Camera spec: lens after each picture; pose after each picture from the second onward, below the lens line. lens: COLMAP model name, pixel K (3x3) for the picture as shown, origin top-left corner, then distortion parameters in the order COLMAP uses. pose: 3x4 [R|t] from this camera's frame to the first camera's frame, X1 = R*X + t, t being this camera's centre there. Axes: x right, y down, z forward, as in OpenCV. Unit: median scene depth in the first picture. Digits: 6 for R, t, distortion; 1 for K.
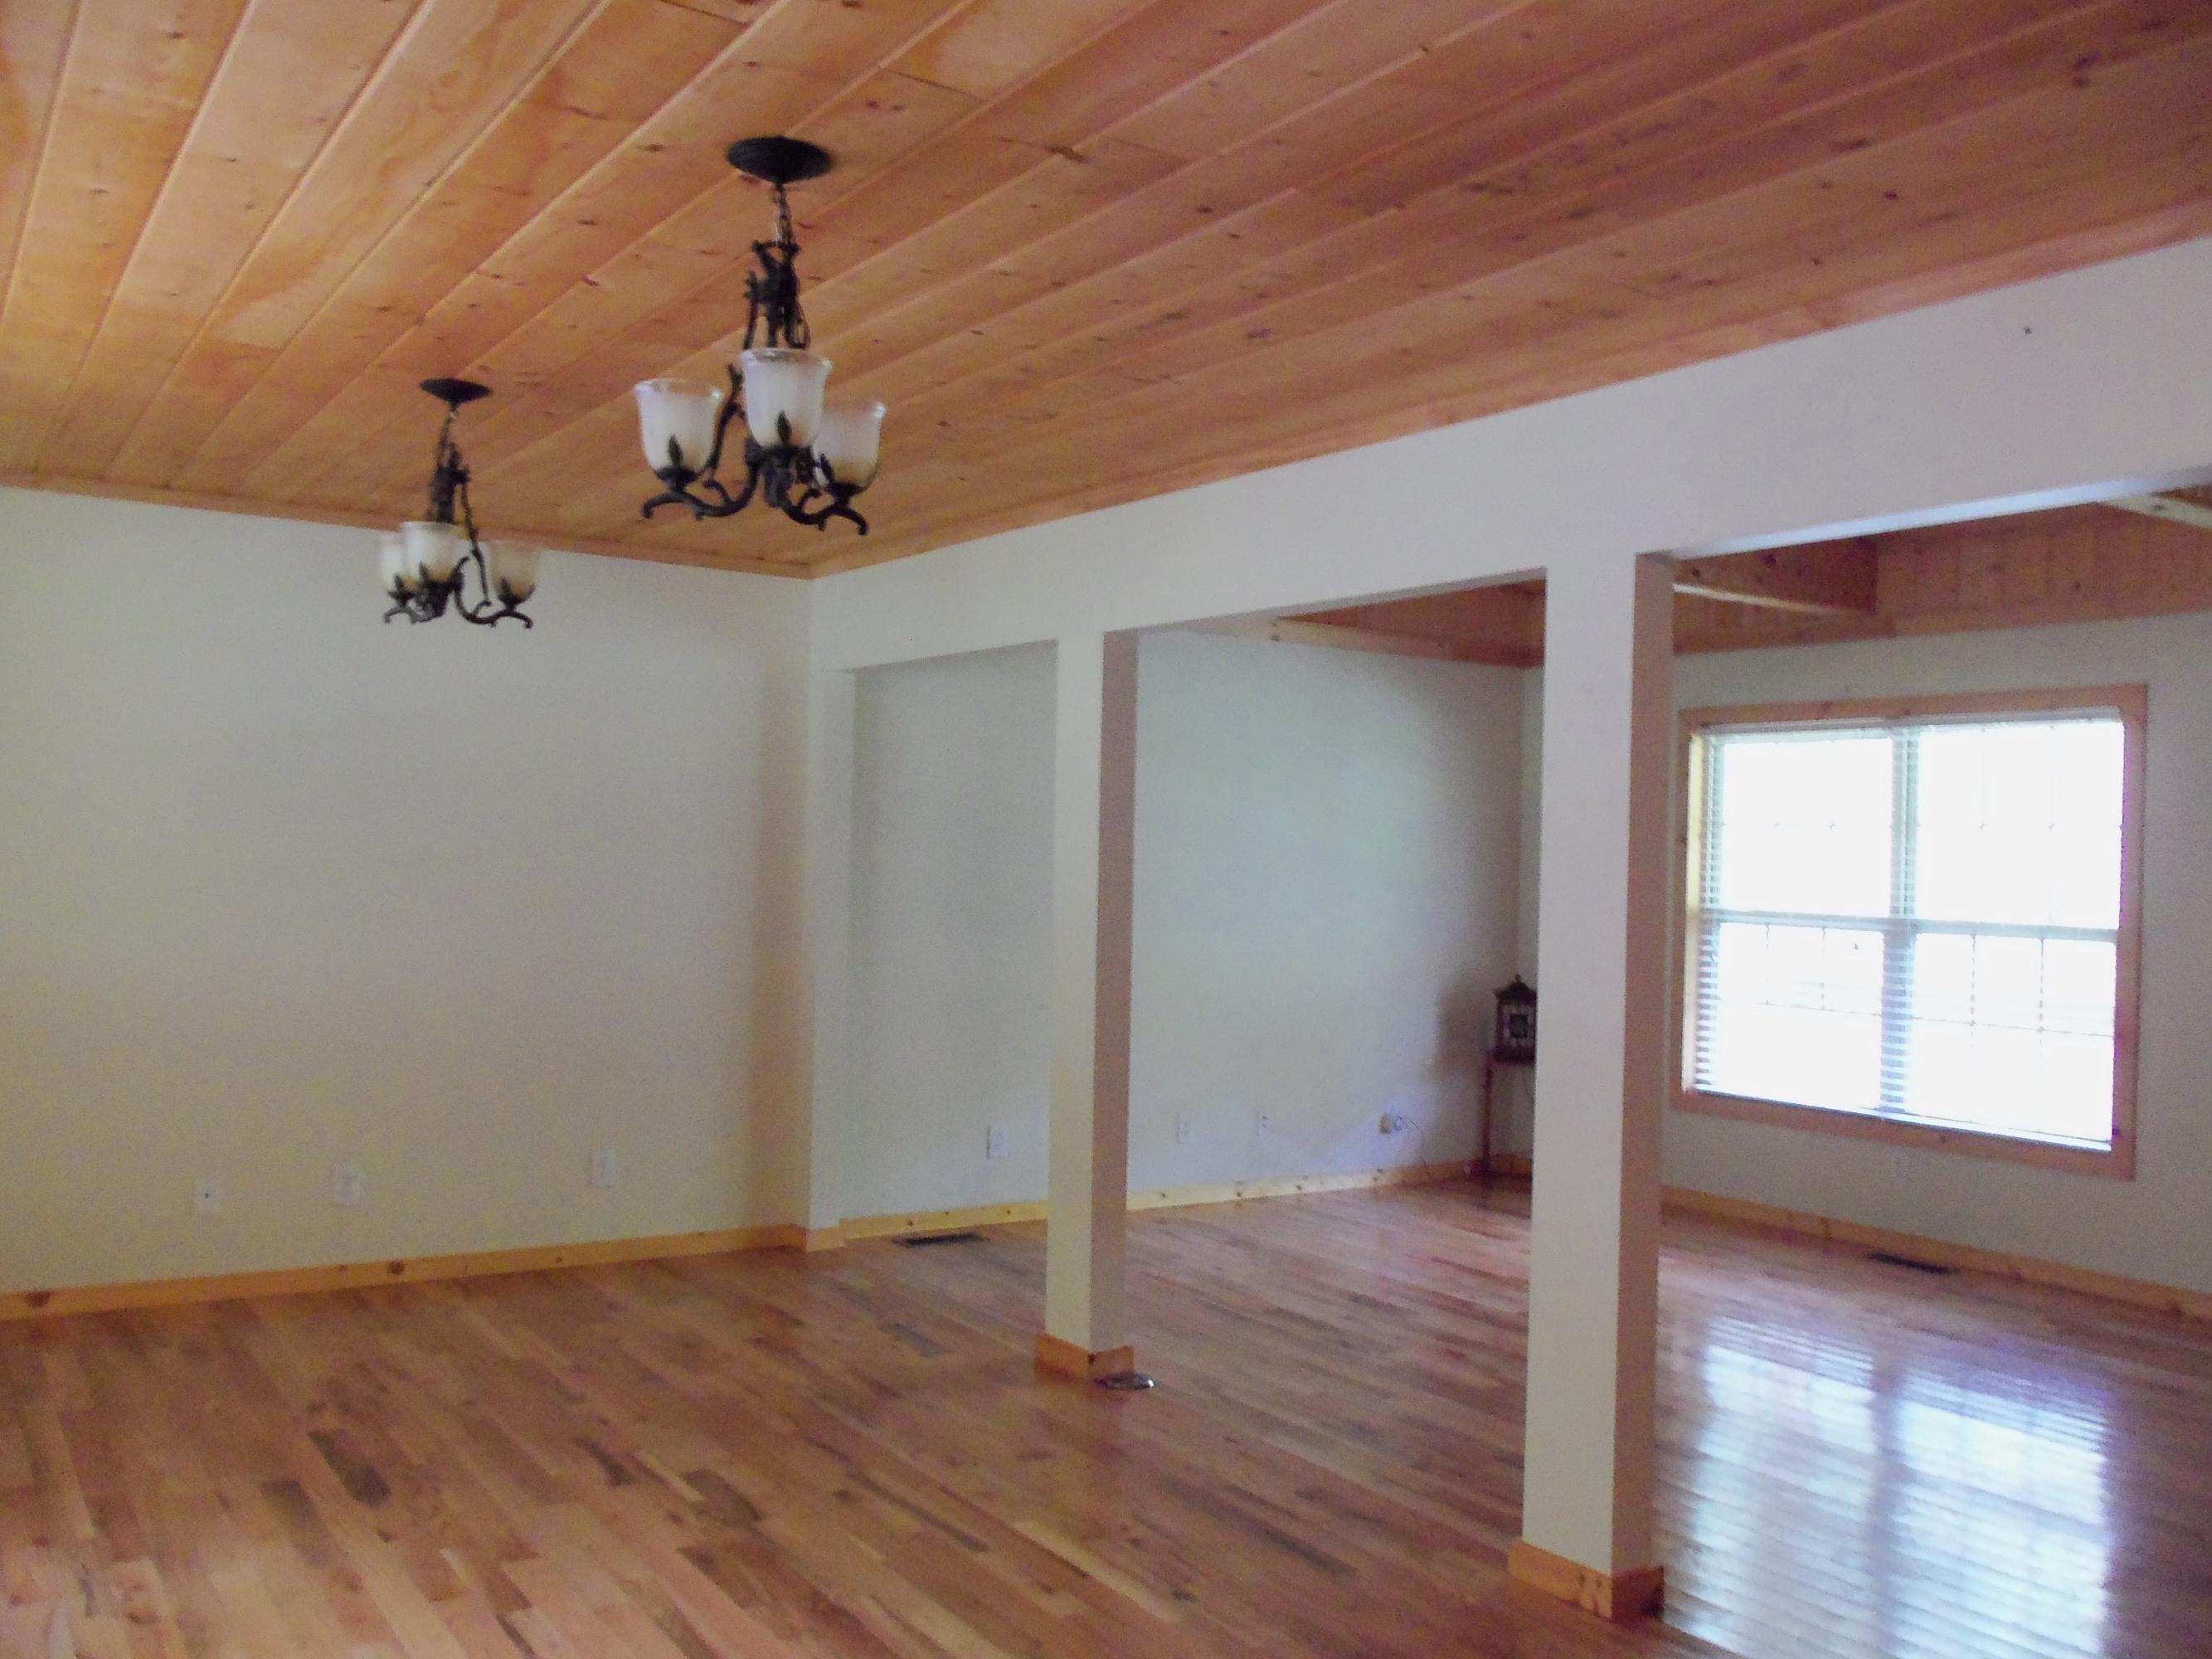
lens RADIAL K [[1850.8, 0, 1106.0], [0, 1850.8, 829.5], [0, 0, 1]] dist [-0.023943, -0.006208]
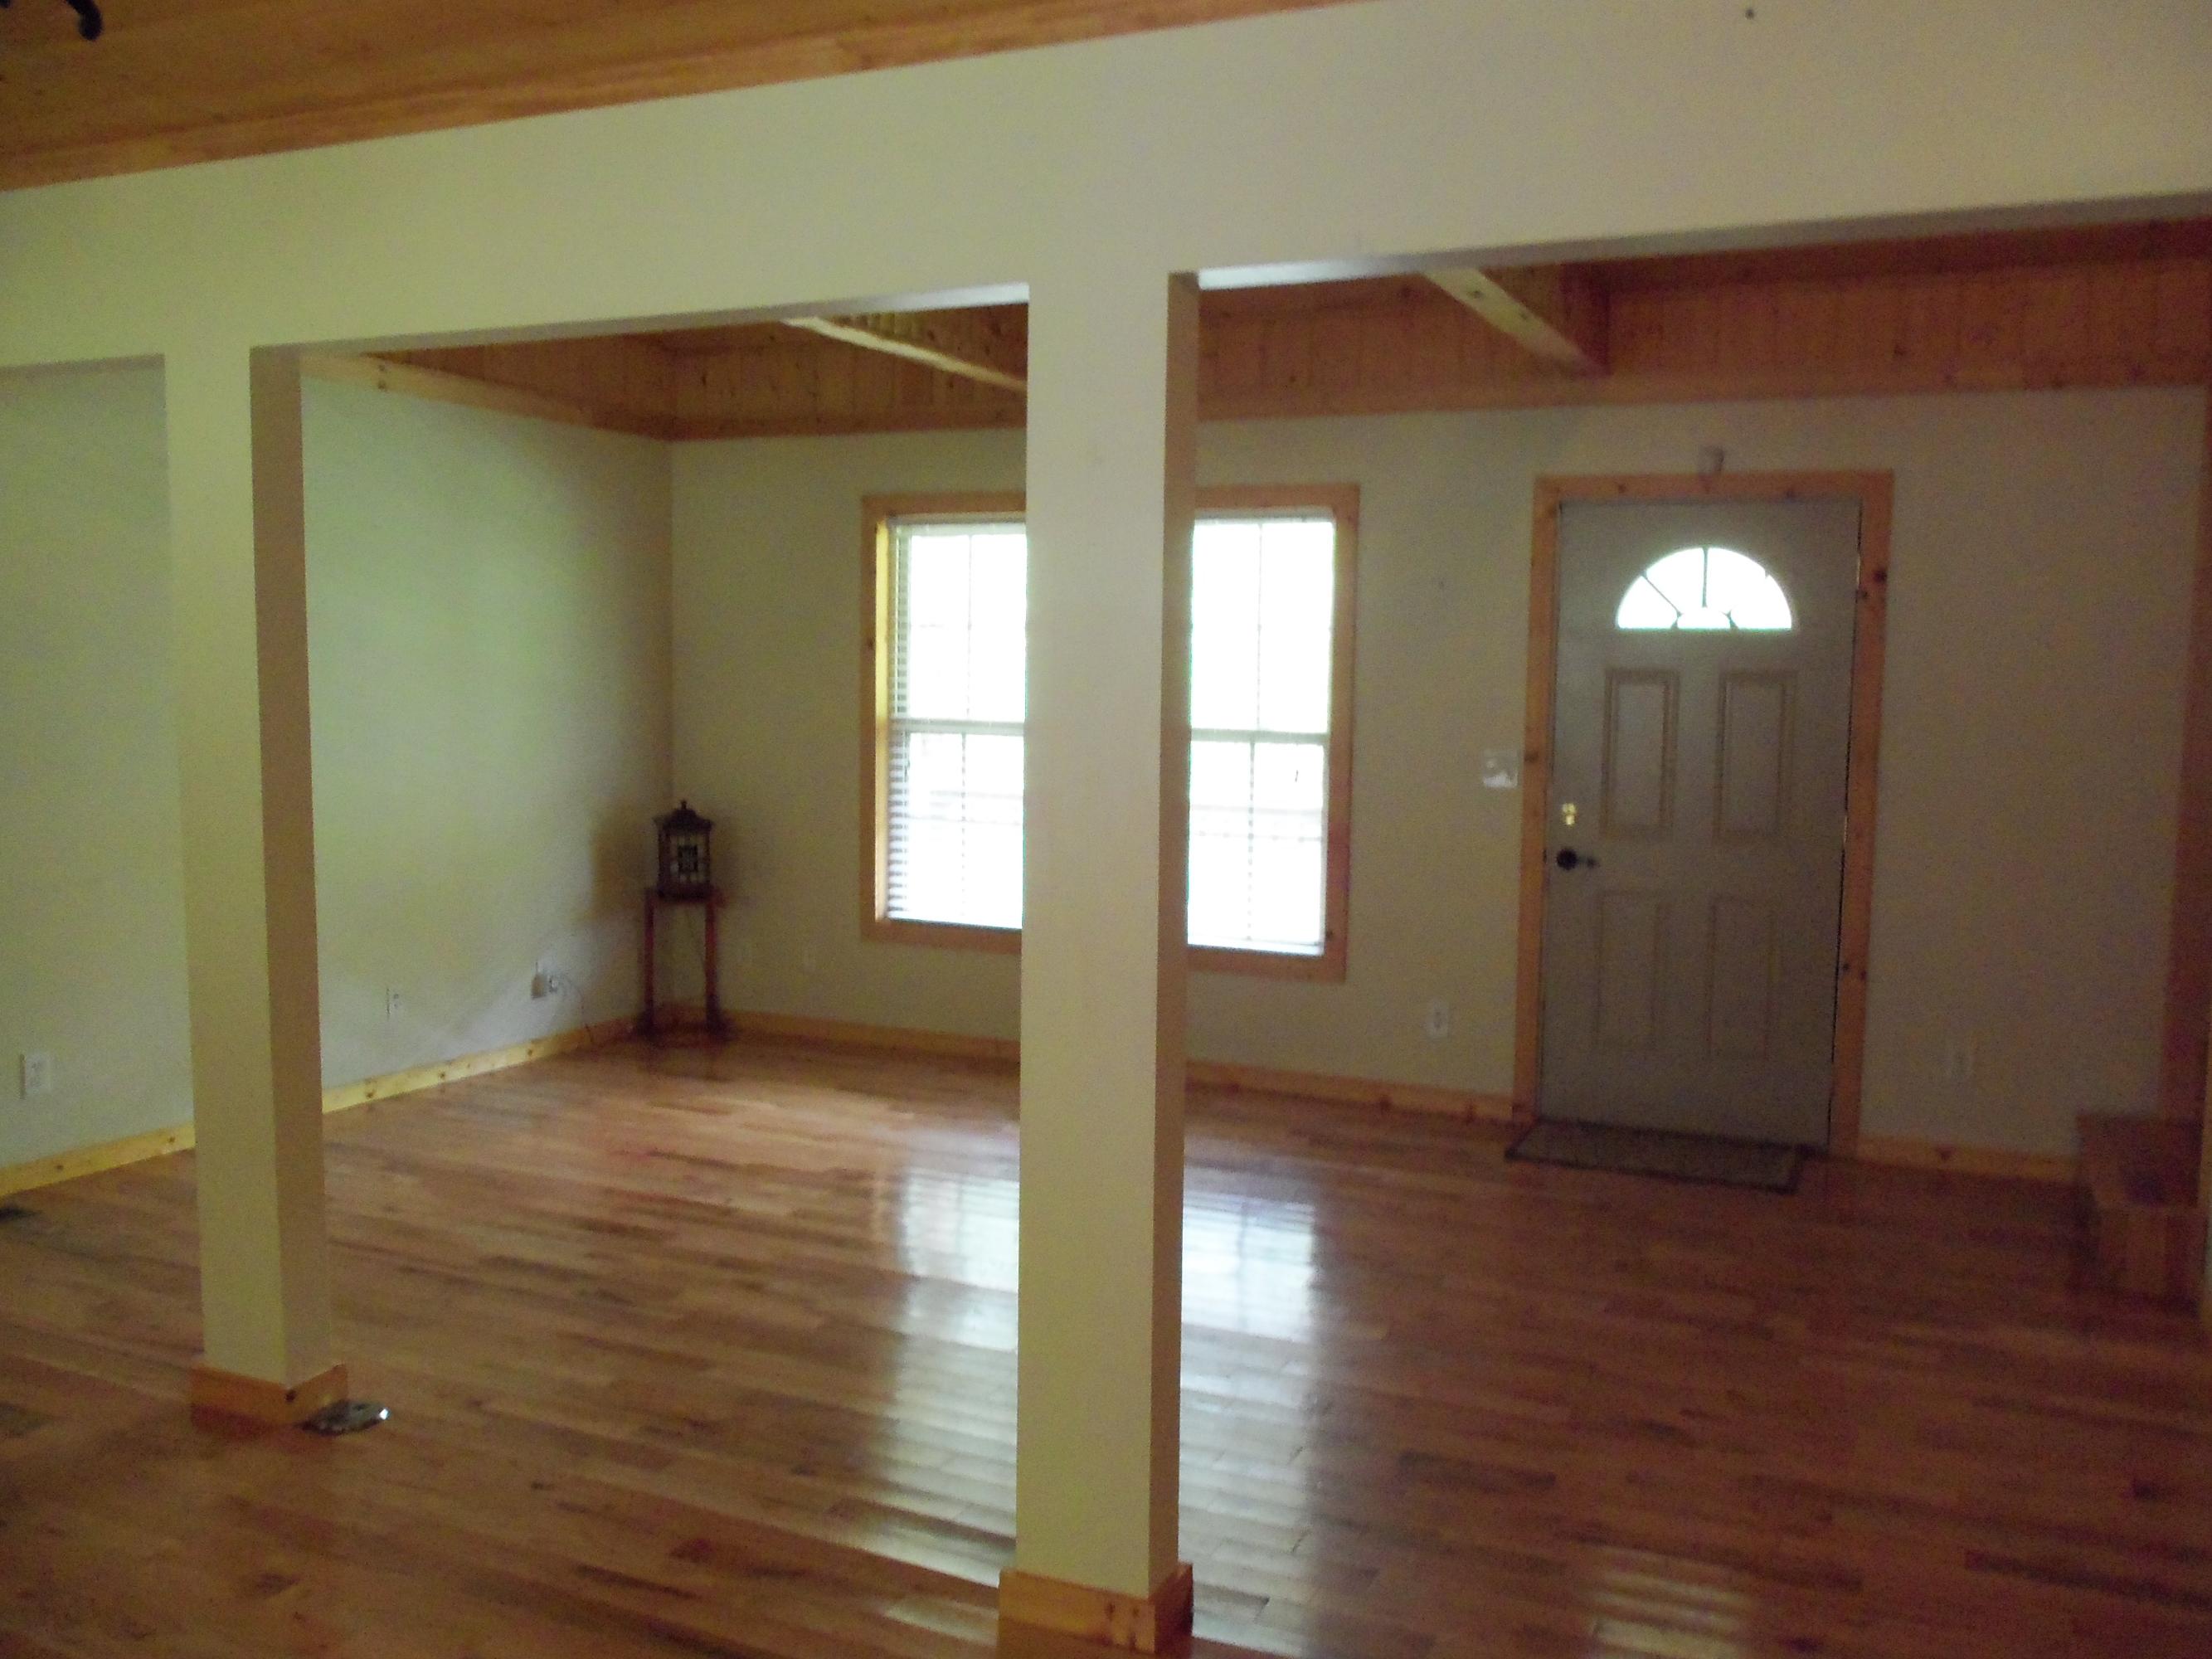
lens RADIAL K [[1850.8, 0, 1106.0], [0, 1850.8, 829.5], [0, 0, 1]] dist [-0.023943, -0.006208]
pose [[0.853327, -0.058781, 0.518052, -0.073559], [0.000296, 0.993679, 0.112262, -0.006222], [-0.521376, -0.095643, 0.847950, 0.207395]]
